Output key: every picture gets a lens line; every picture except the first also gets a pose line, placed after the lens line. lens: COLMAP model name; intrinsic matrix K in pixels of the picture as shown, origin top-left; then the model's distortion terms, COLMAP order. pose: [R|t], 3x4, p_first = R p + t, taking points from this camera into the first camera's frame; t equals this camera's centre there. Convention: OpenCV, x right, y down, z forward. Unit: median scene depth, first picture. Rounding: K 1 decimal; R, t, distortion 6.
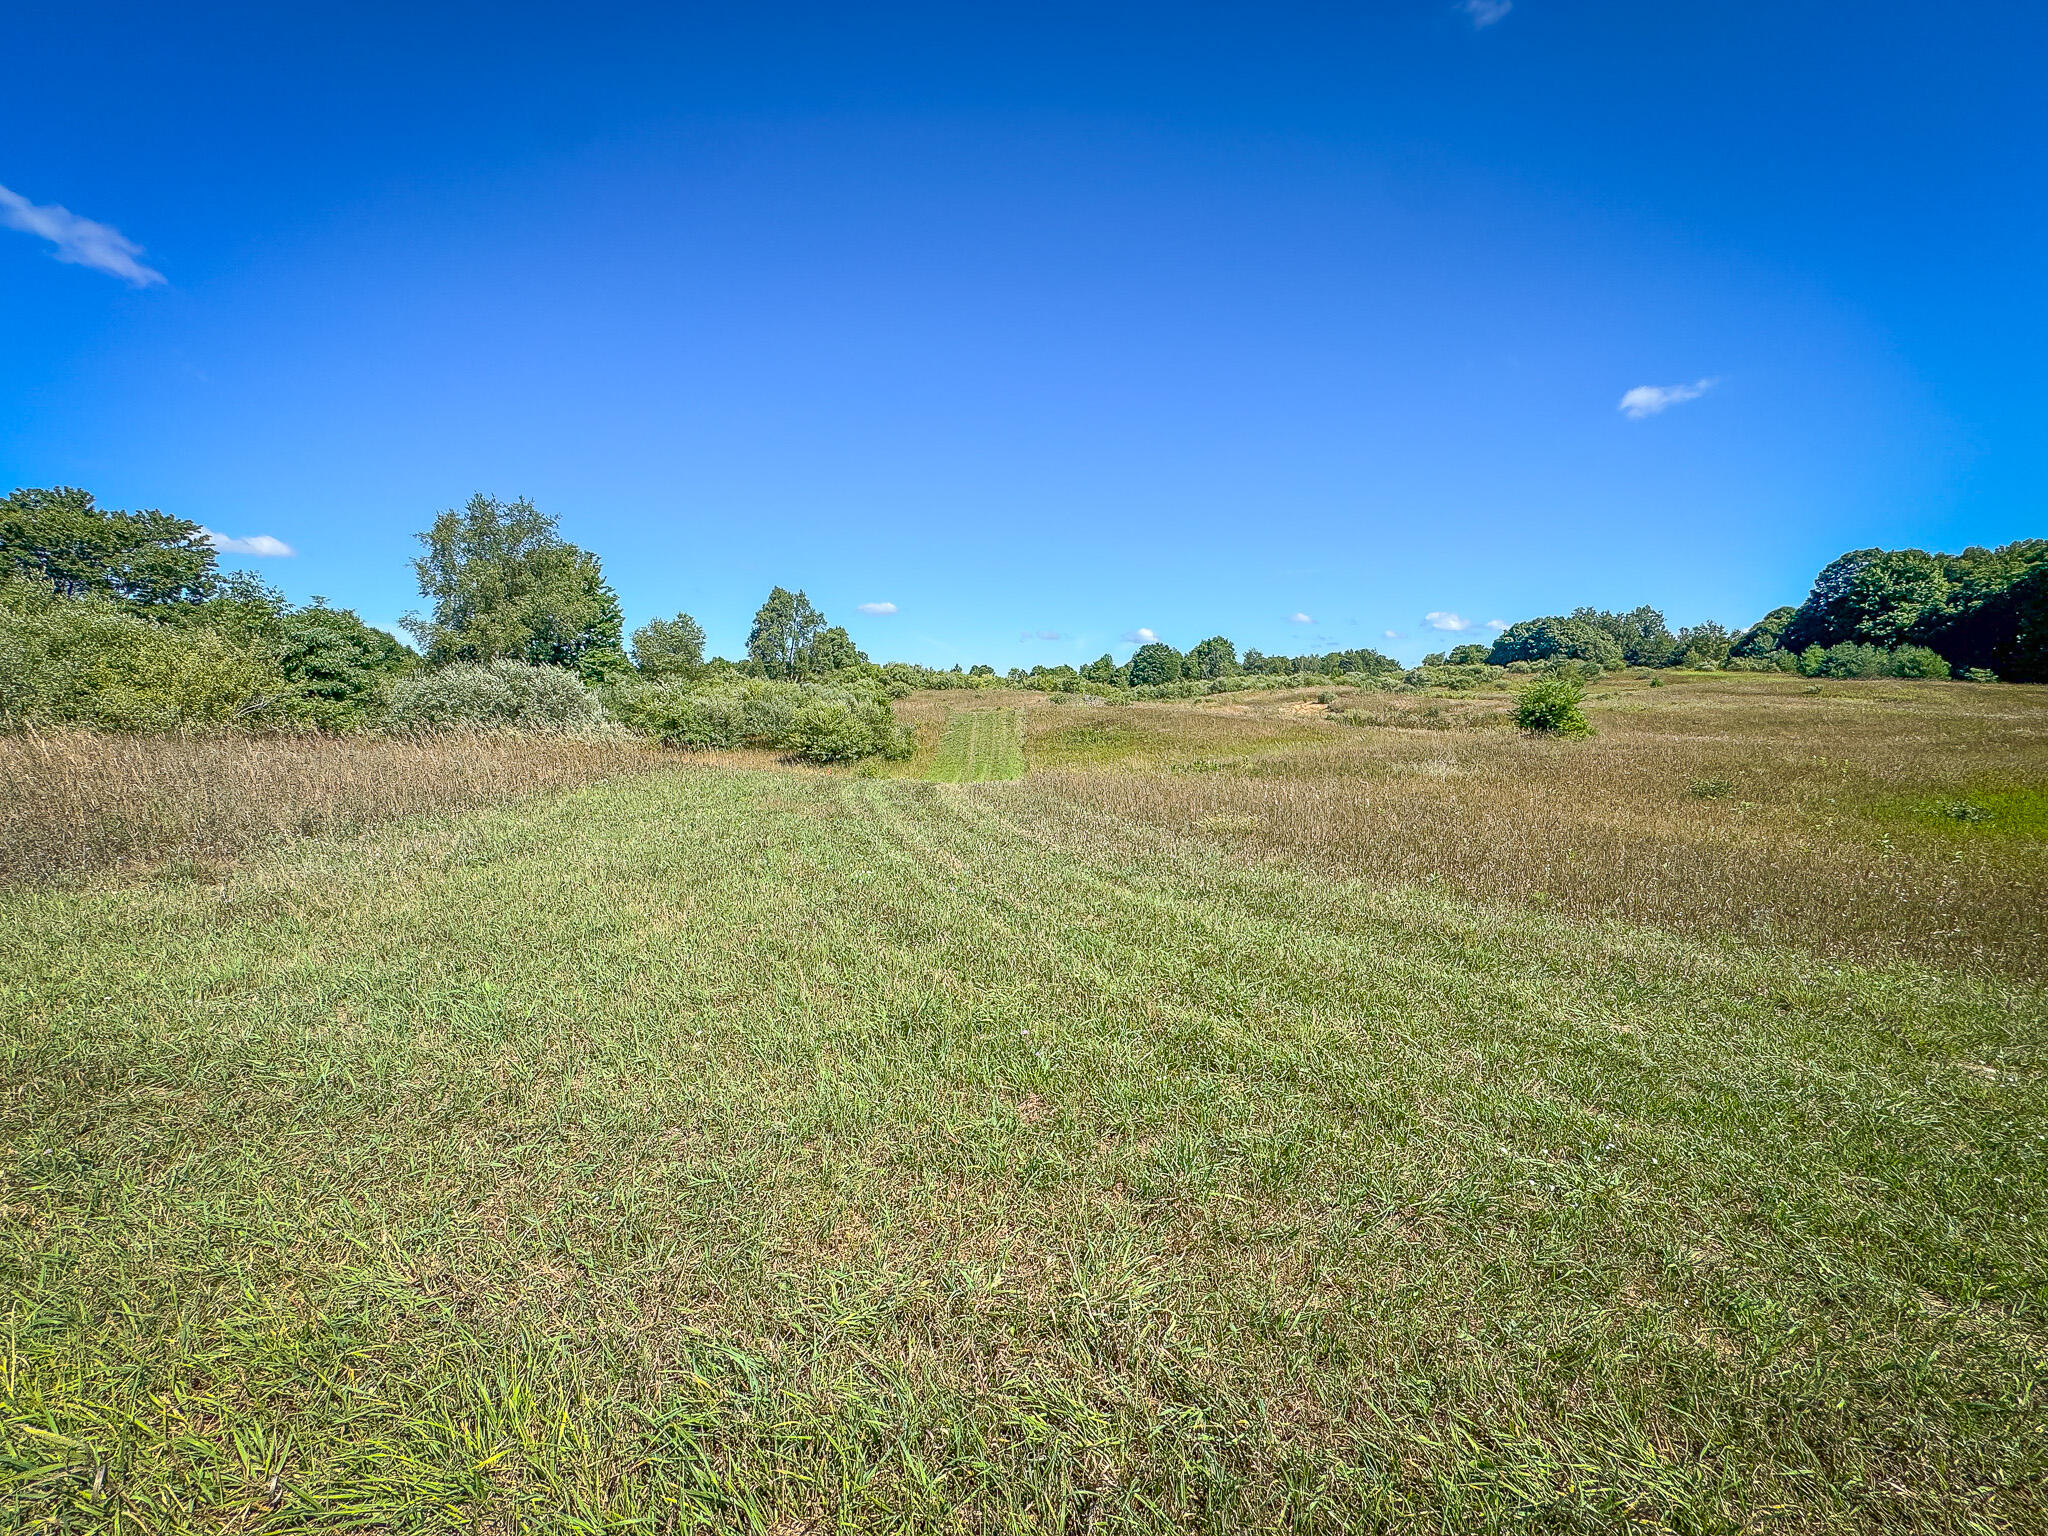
lens RADIAL K [[824.2, 0, 1024.9], [0, 824.2, 780.0], [0, 0, 1]] dist [0.000758, 0.000269]
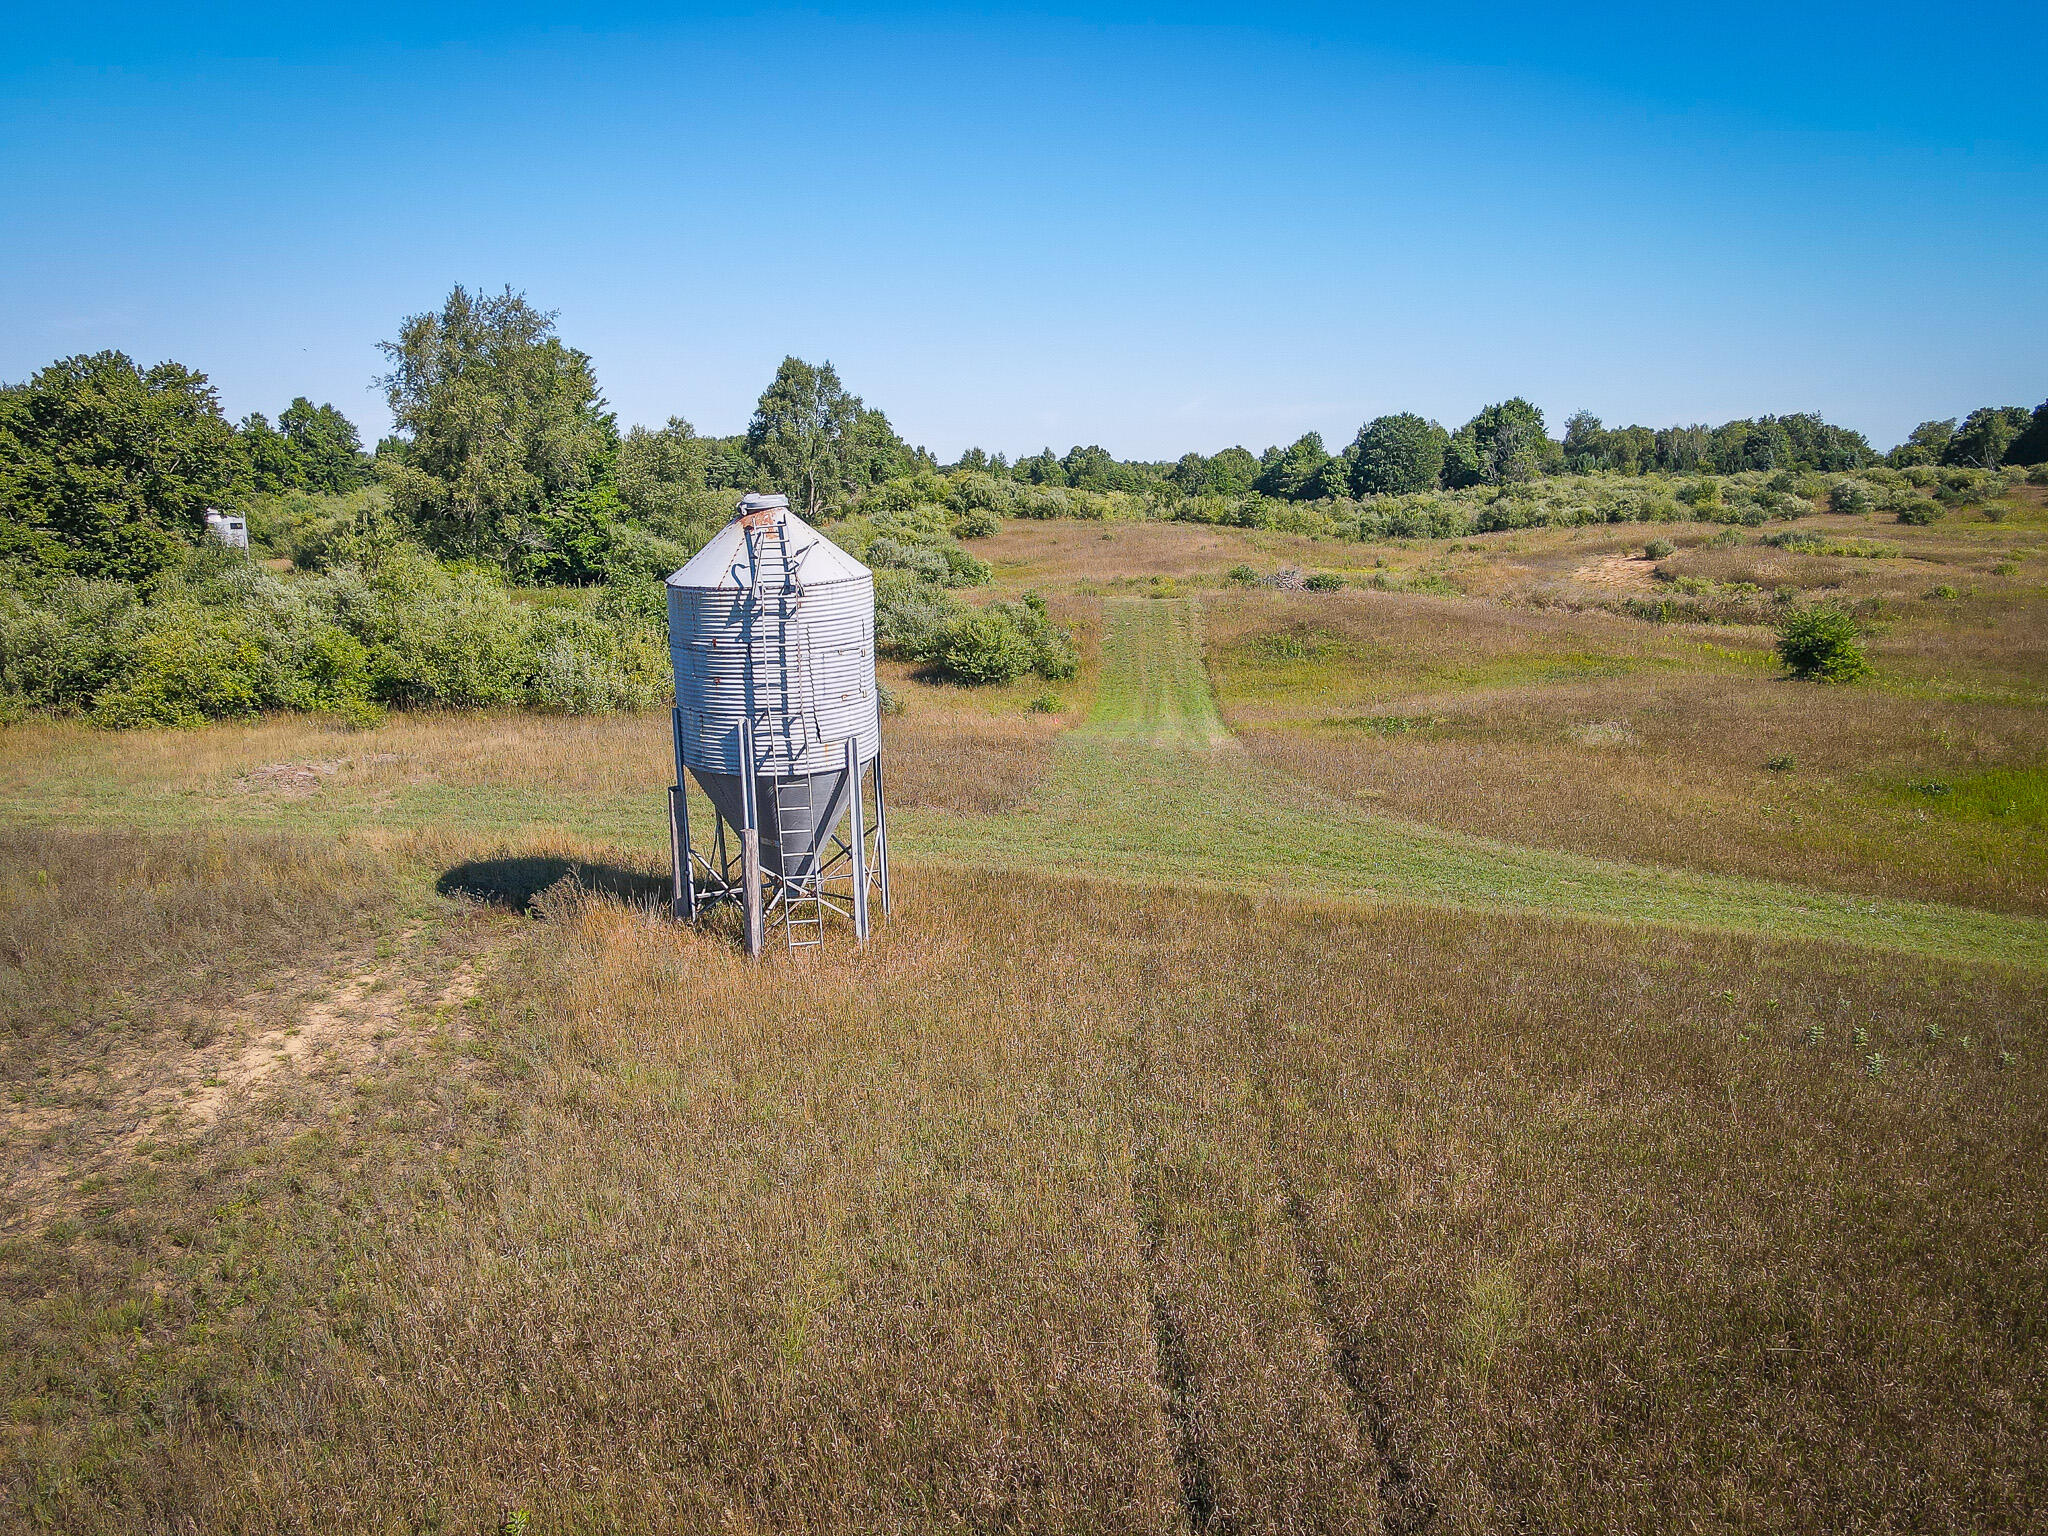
lens RADIAL K [[1464.9, 0, 1016.9], [0, 1464.9, 768.7], [0, 0, 1]] dist [0.035950, 0.000760]
pose [[0.995491, 0.018926, -0.092946, -0.014357], [-0.010946, 0.996267, 0.085630, -0.015759], [0.094220, -0.084227, 0.991982, -0.136102]]
